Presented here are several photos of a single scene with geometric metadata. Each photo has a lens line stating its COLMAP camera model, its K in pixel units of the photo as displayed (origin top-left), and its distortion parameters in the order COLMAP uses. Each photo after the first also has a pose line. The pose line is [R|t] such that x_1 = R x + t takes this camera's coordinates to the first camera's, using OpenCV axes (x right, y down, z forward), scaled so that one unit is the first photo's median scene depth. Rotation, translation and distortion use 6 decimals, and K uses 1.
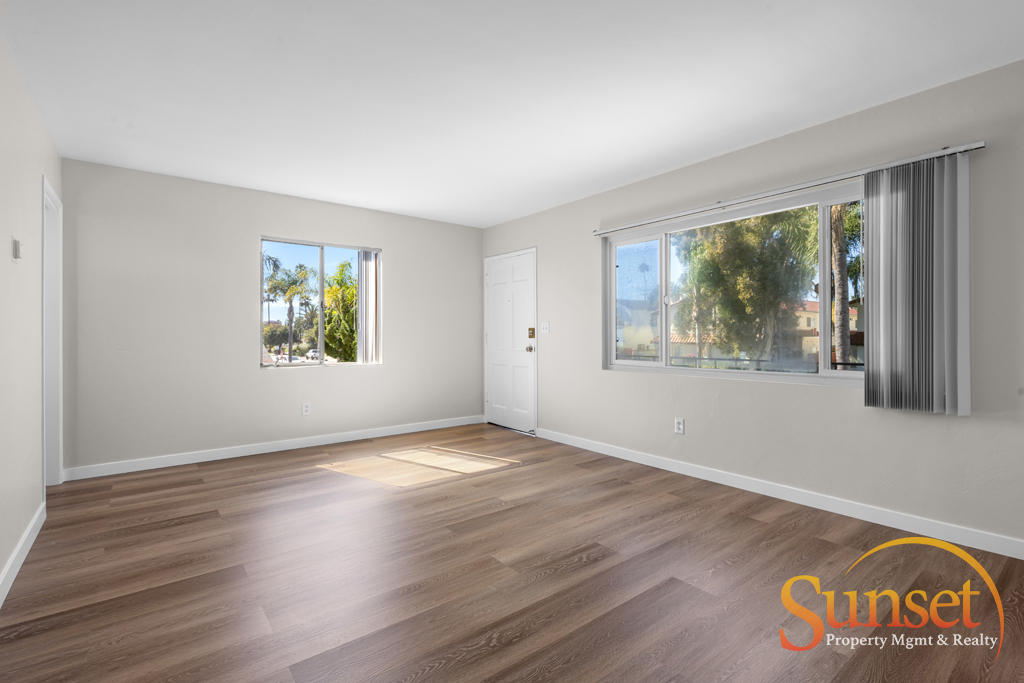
lens RADIAL K [[474.6, 0, 508.1], [0, 474.6, 336.2], [0, 0, 1]] dist [0.003726, -0.000835]
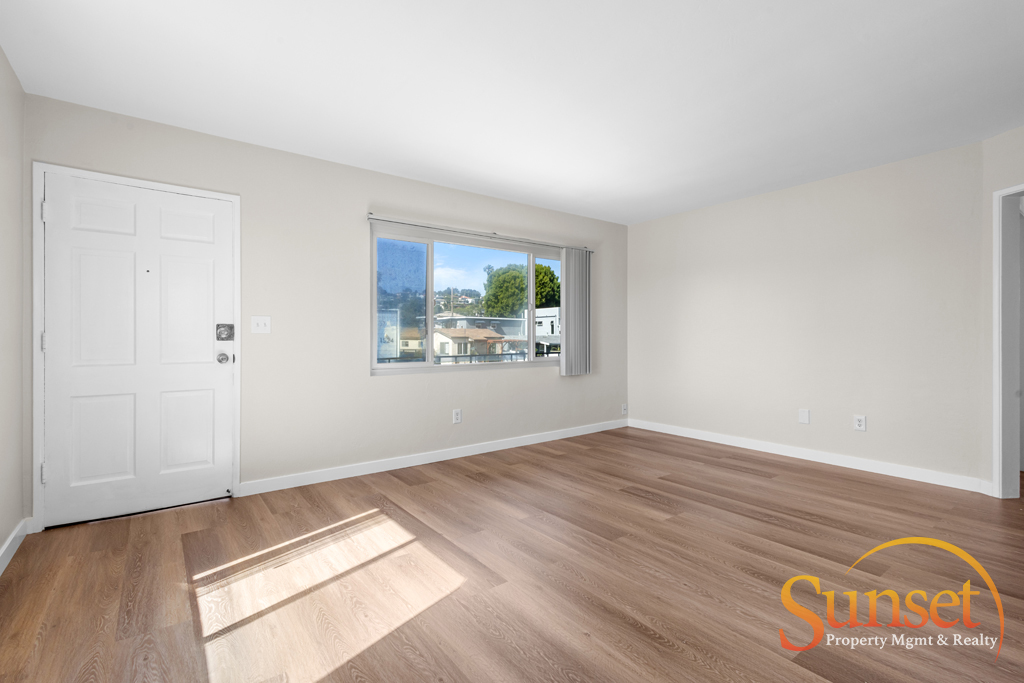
lens RADIAL K [[474.6, 0, 514.1], [0, 474.6, 340.2], [0, 0, 1]] dist [0.003726, -0.000835]
pose [[0.004539, -0.005635, 0.999974, -0.926663], [0.003607, 0.999978, 0.005619, 0.001942], [-0.999983, 0.003581, 0.004559, 1.033240]]
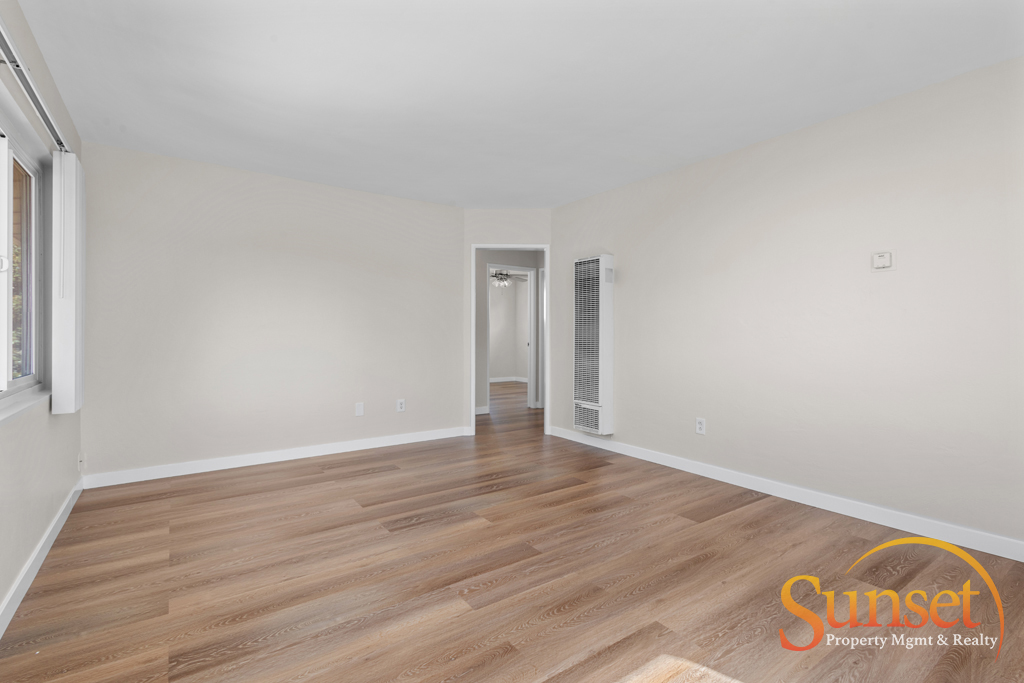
lens RADIAL K [[474.6, 0, 516.6], [0, 474.6, 336.2], [0, 0, 1]] dist [0.003726, -0.000835]
pose [[-0.999516, 0.001647, 0.031077, -0.099442], [0.001810, 0.999985, 0.005224, 0.000932], [-0.031068, 0.005278, -0.999503, 1.626971]]
